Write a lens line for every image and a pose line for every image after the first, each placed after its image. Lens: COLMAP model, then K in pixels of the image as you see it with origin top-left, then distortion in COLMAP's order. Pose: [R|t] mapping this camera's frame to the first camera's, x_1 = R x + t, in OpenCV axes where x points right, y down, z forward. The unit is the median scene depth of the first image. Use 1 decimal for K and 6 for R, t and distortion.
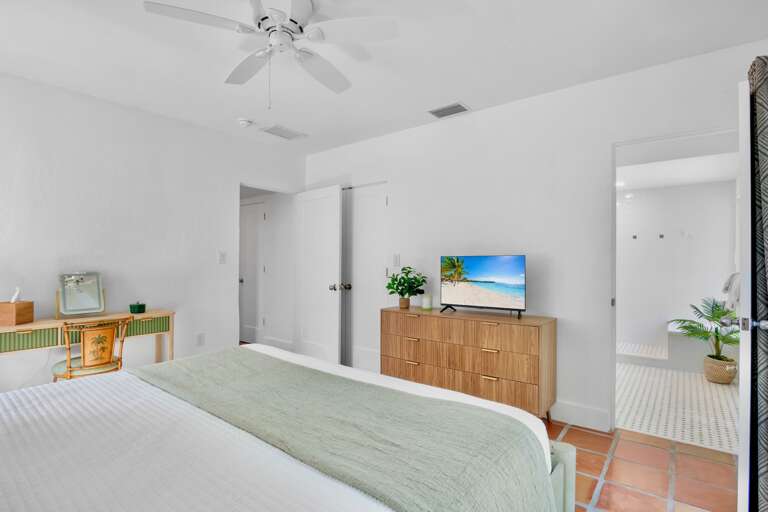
lens RADIAL K [[372.9, 0, 385.9], [0, 372.9, 264.7], [0, 0, 1]] dist [0.000565, 0.000029]
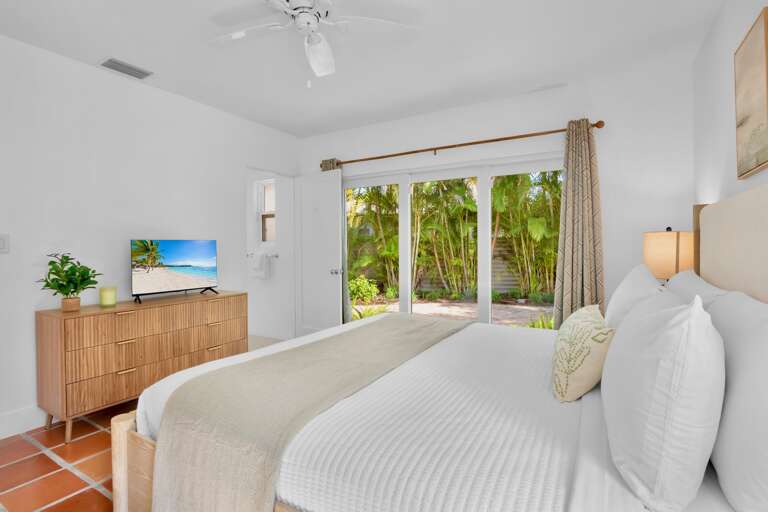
lens RADIAL K [[376.7, 0, 382.5], [0, 376.7, 247.8], [0, 0, 1]] dist [-0.033583, 0.000155]
pose [[-0.145012, -0.002016, 0.989428, -0.795245], [0.001434, 0.999996, 0.002247, -0.003091], [-0.989429, 0.001745, -0.145008, 0.570986]]
